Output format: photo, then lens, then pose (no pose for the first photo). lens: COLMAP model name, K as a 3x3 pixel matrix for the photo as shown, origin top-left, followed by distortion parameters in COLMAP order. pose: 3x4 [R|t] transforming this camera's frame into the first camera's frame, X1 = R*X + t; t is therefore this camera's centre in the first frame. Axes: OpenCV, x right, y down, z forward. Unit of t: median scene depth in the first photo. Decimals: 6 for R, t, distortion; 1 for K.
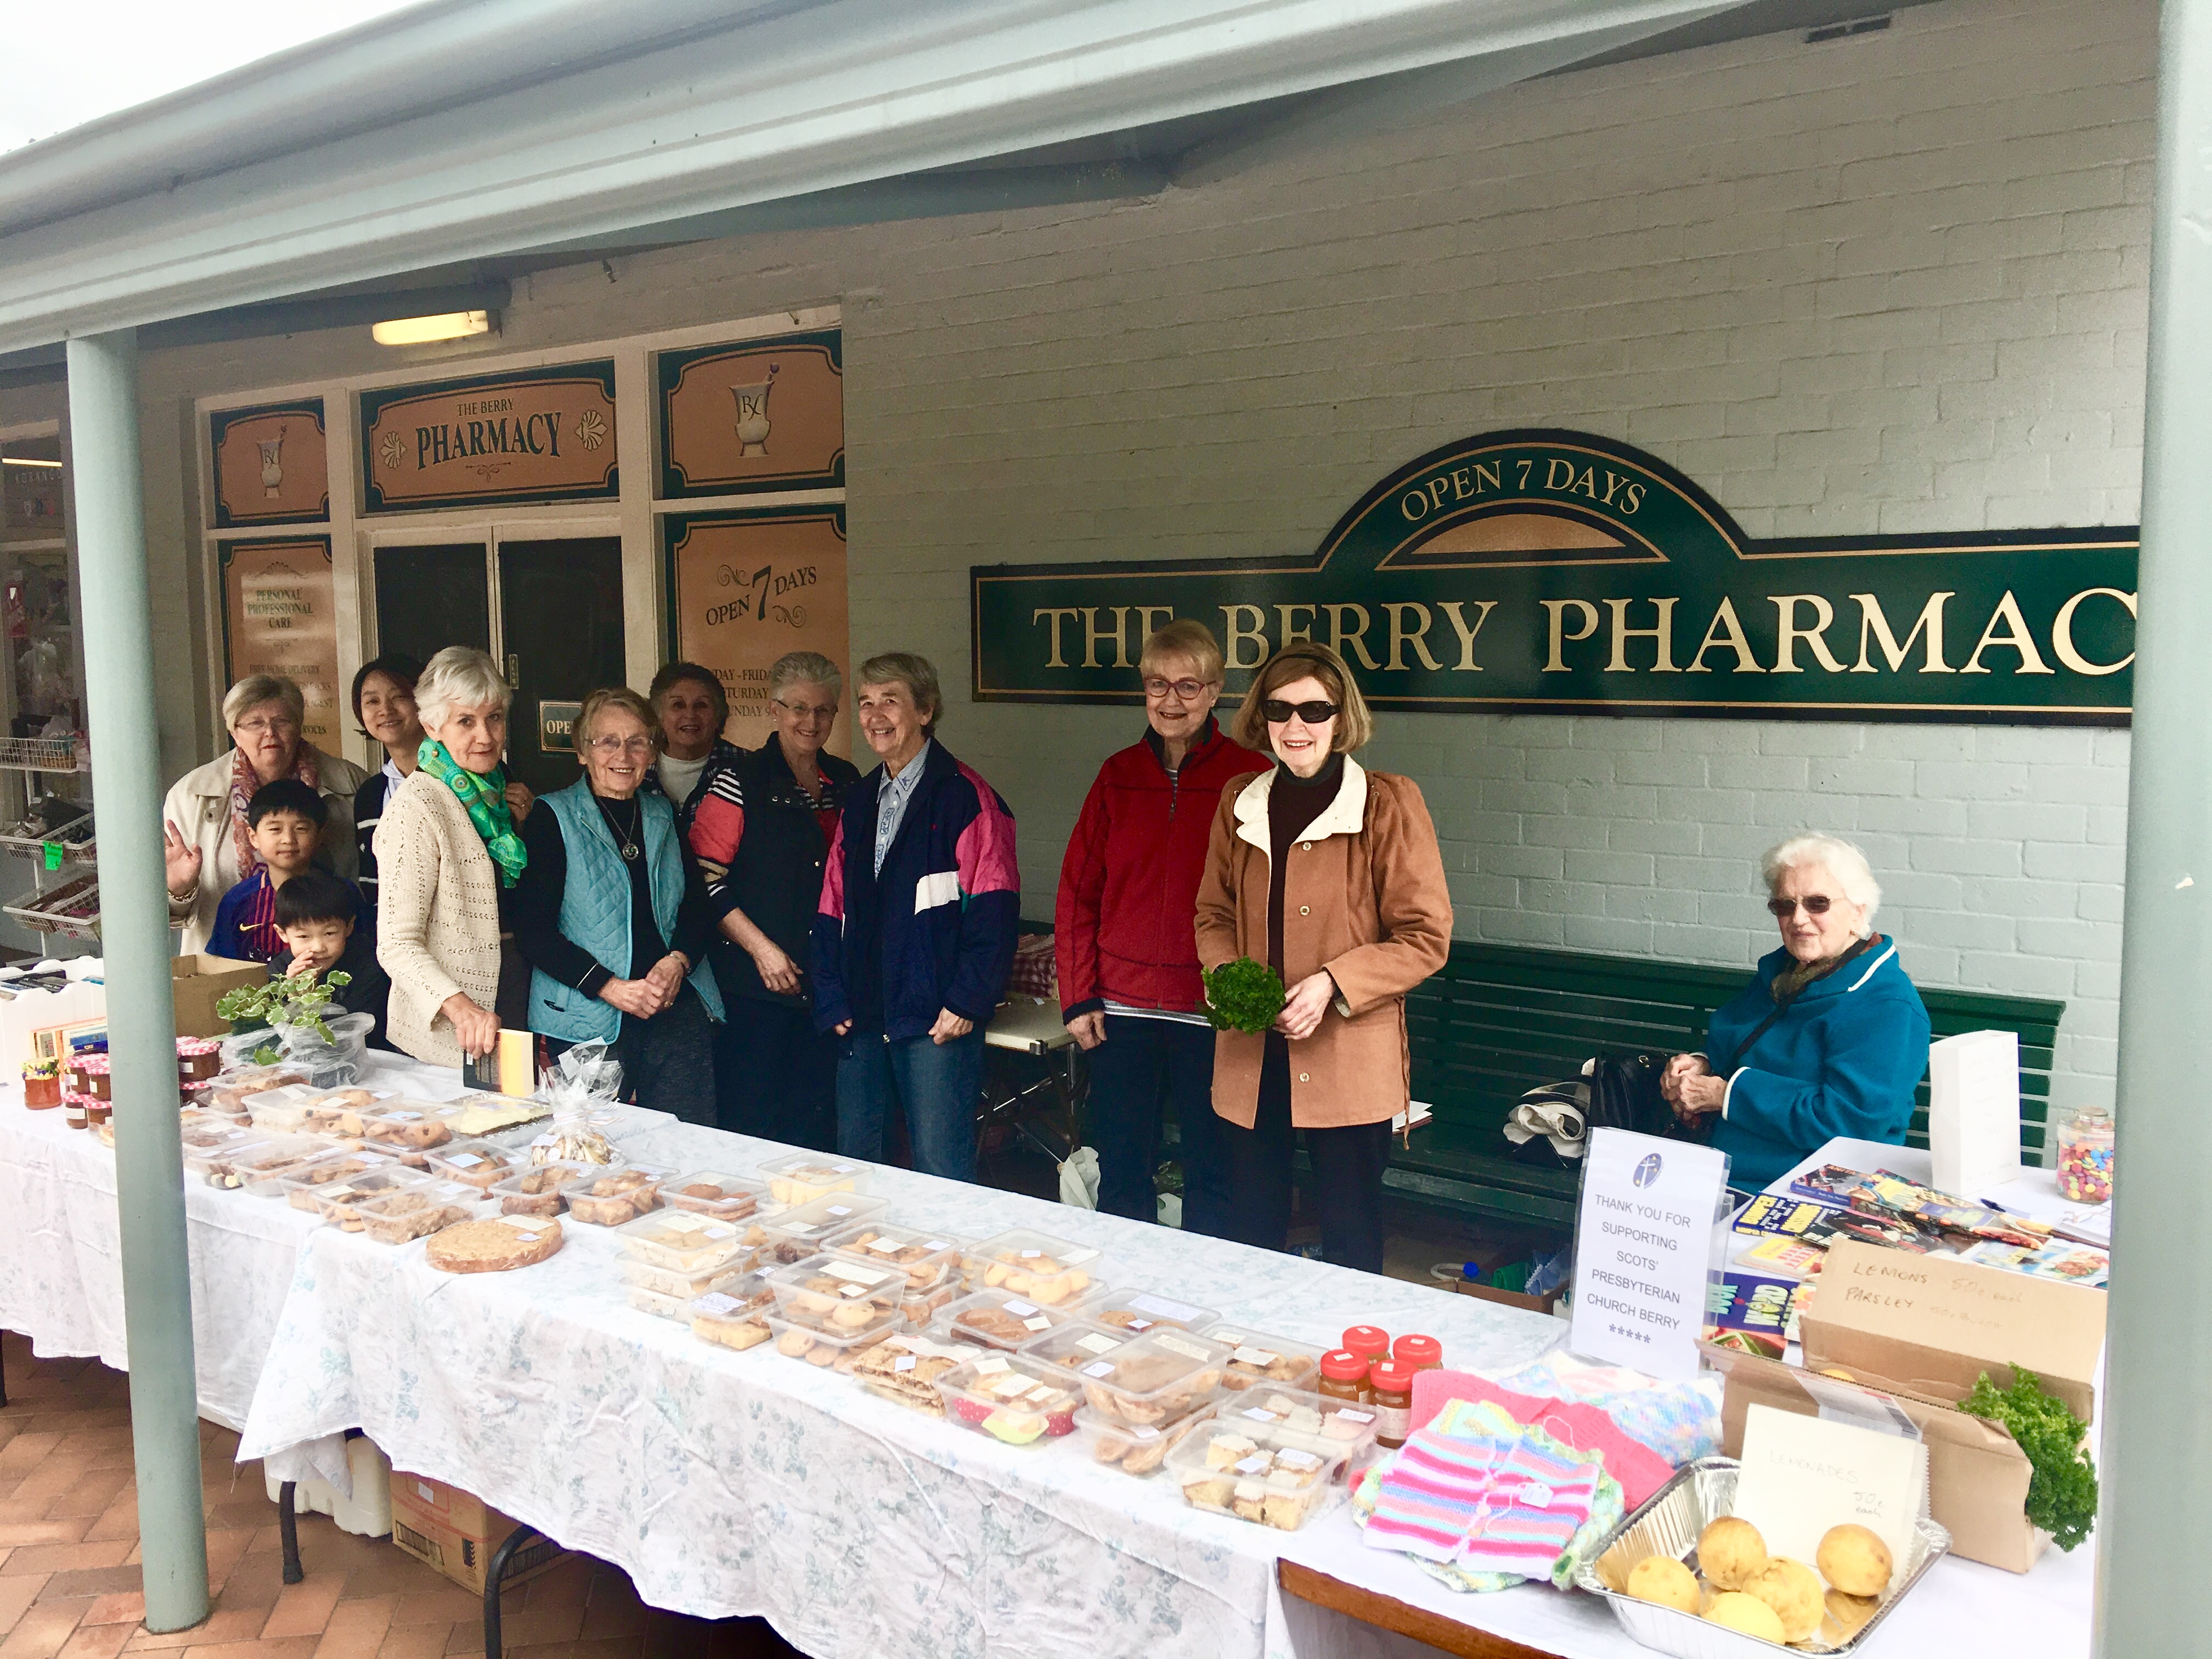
lens RADIAL K [[1841.5, 0, 1108.2], [0, 1841.5, 830.7], [0, 0, 1]] dist [0.037078, -0.022482]
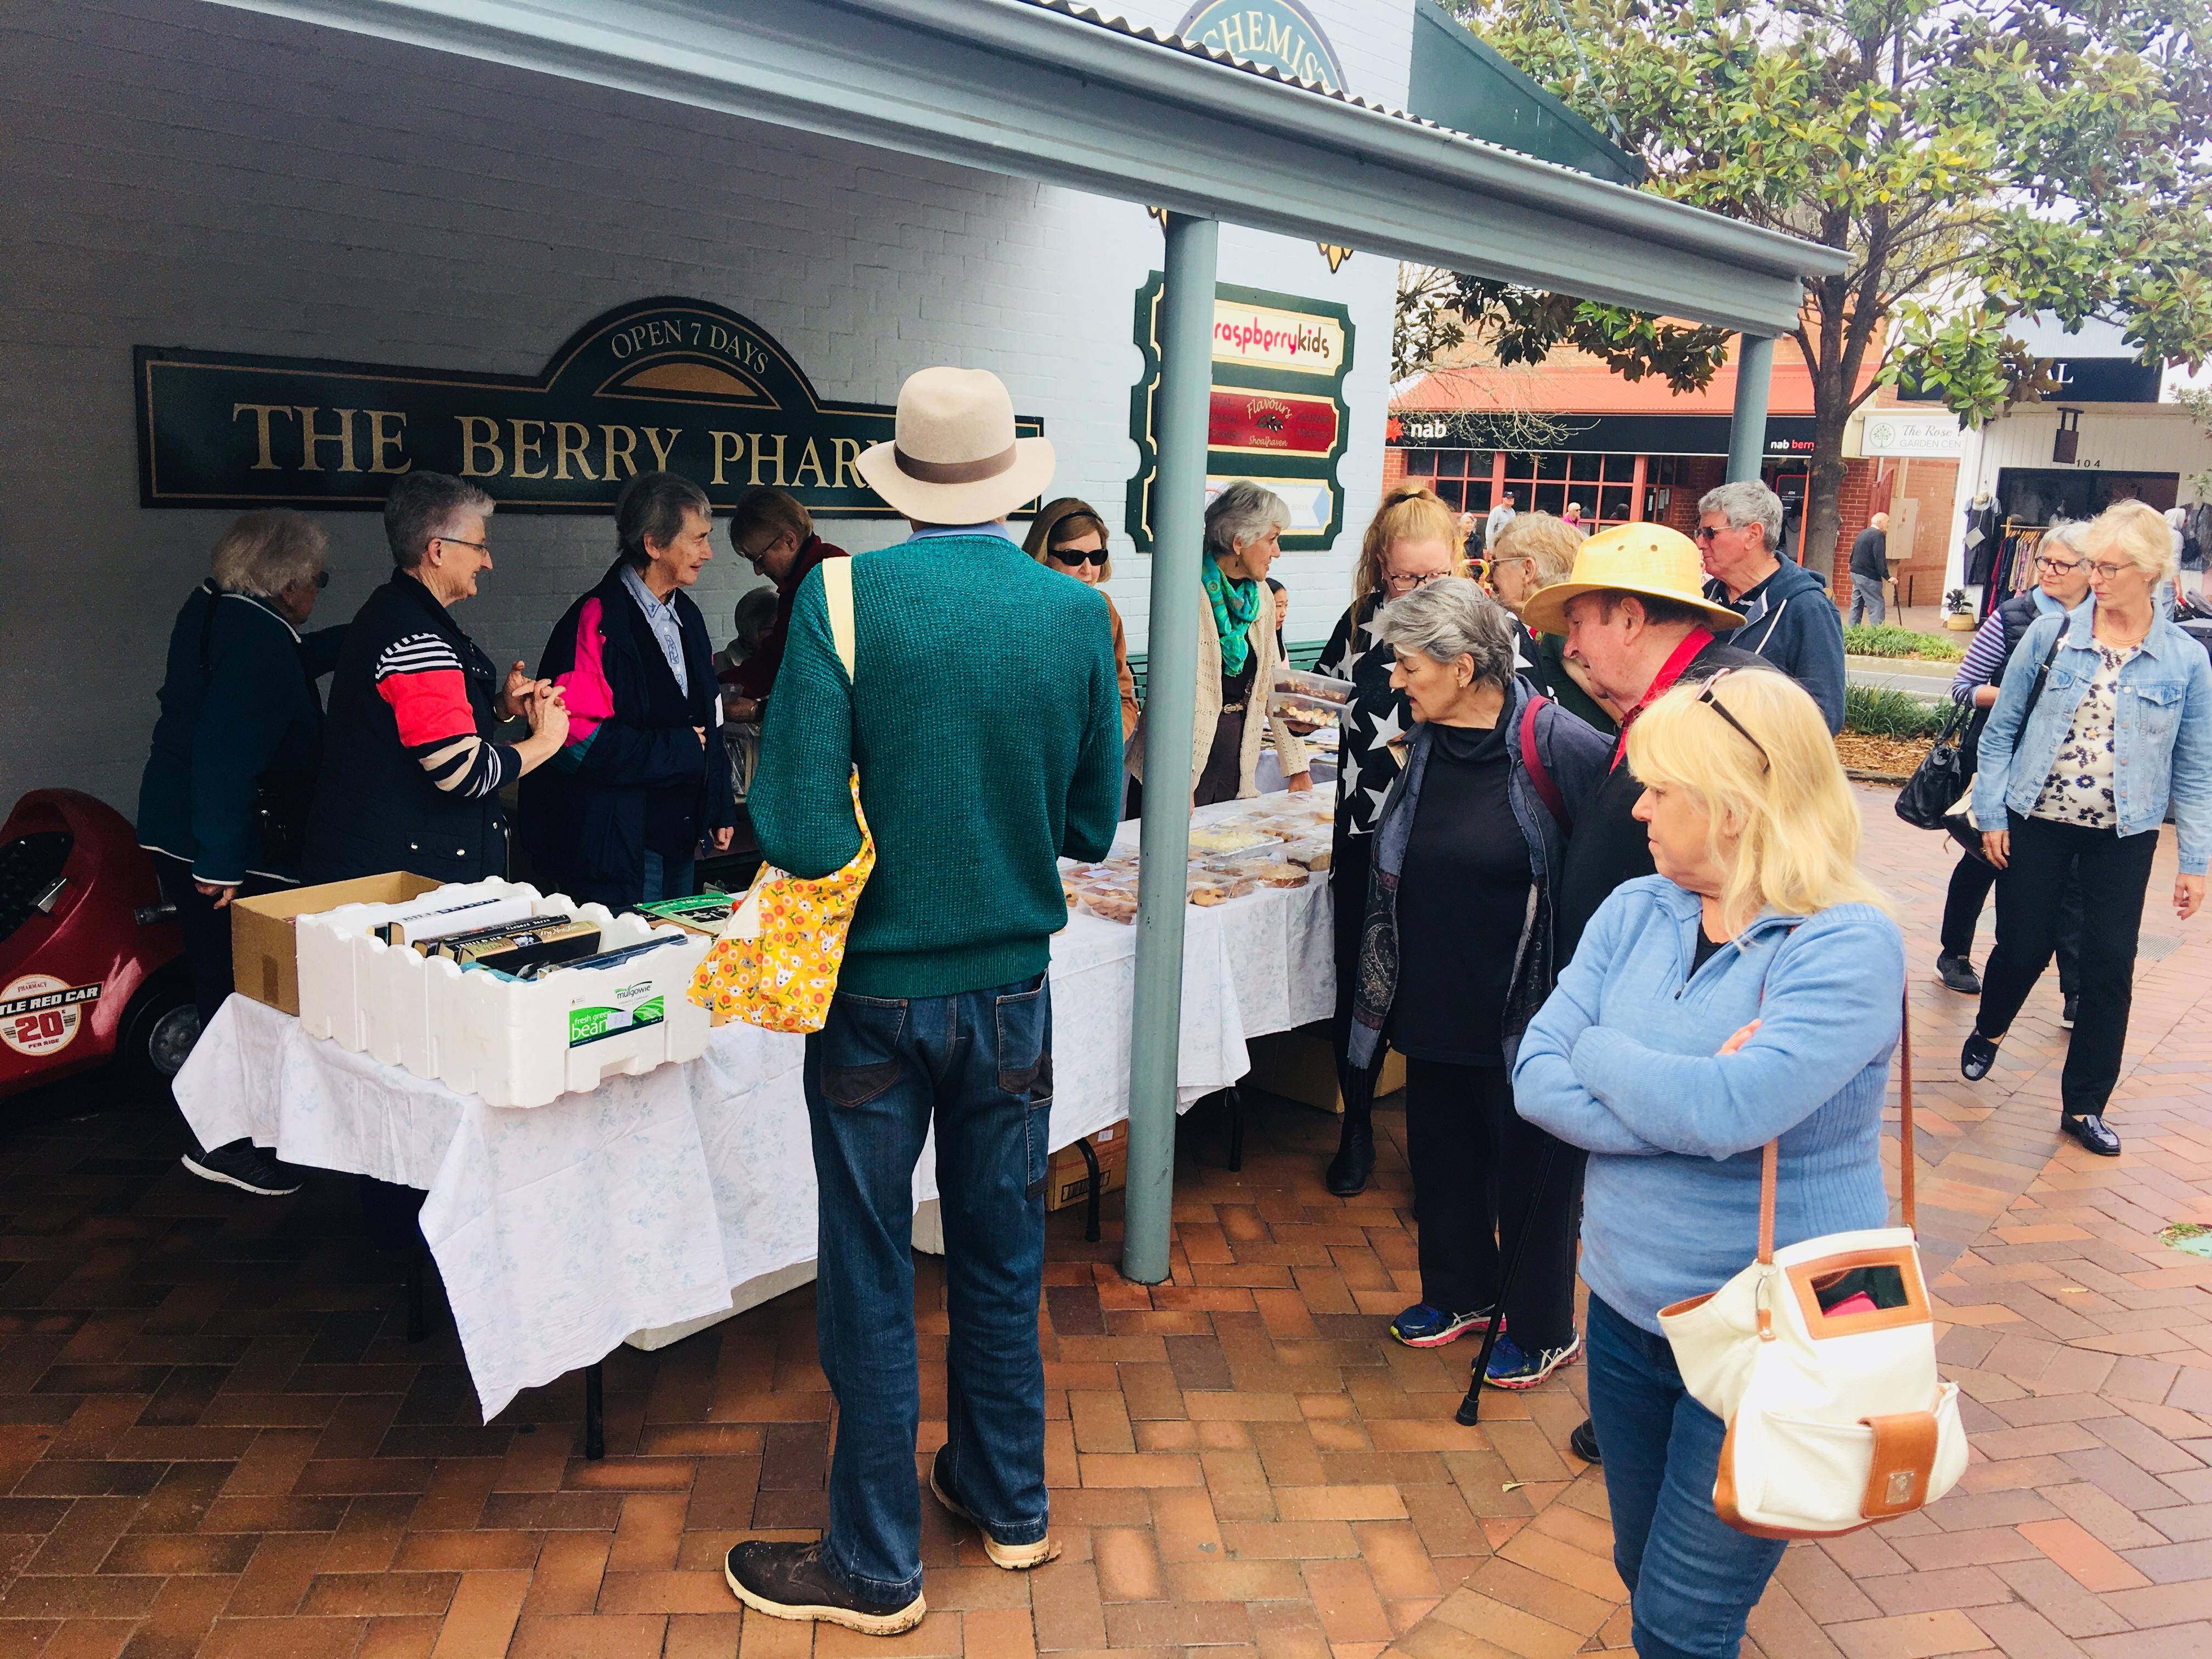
lens RADIAL K [[1841.5, 0, 1108.0], [0, 1841.5, 830.3], [0, 0, 1]] dist [0.037078, -0.022482]
pose [[0.051599, -0.184323, 0.981510, -1.099257], [0.061691, 0.981531, 0.181084, -0.062486], [-0.996761, 0.051206, 0.062017, 0.618843]]
